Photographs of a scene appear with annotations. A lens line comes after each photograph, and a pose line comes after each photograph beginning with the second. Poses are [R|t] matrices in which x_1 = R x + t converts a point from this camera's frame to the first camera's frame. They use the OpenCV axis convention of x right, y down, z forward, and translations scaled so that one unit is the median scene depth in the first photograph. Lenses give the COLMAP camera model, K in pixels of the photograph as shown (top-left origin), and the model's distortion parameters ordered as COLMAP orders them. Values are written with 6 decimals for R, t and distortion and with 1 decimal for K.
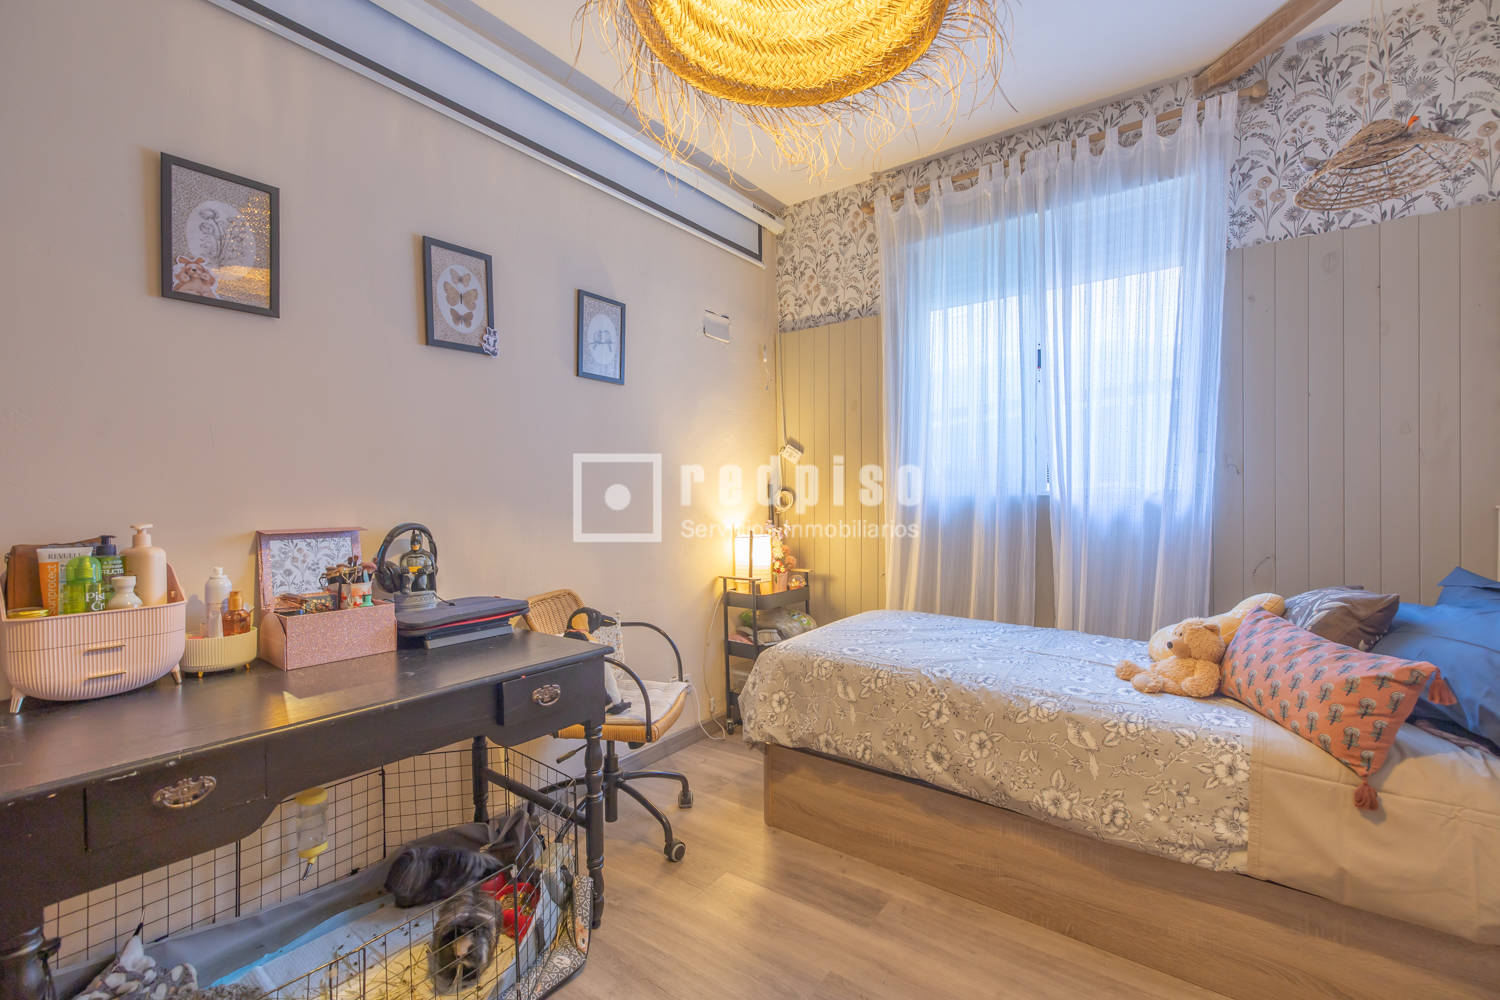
lens RADIAL K [[642.7, 0, 747.0], [0, 642.7, 502.4], [0, 0, 1]] dist [0.001419, 0.000261]
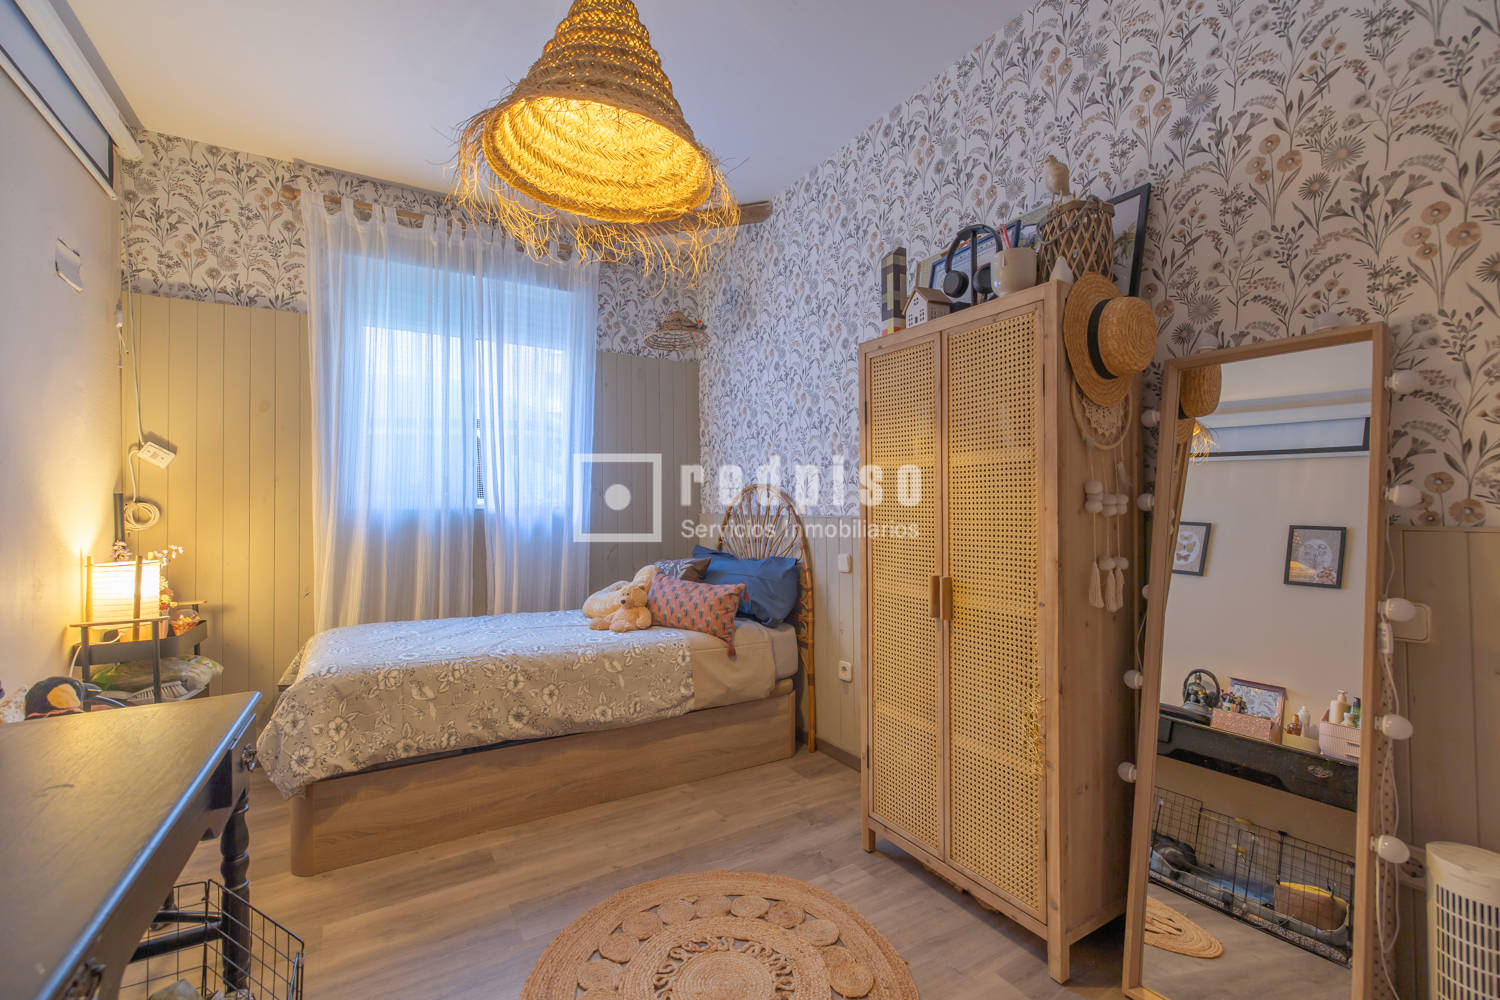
lens RADIAL K [[642.7, 0, 747.0], [0, 642.7, 502.4], [0, 0, 1]] dist [0.001419, 0.000261]
pose [[0.376632, 0.010065, 0.926308, -0.619202], [0.011709, 0.999809, -0.015624, 0.003300], [-0.926289, 0.016730, 0.376443, 0.096646]]
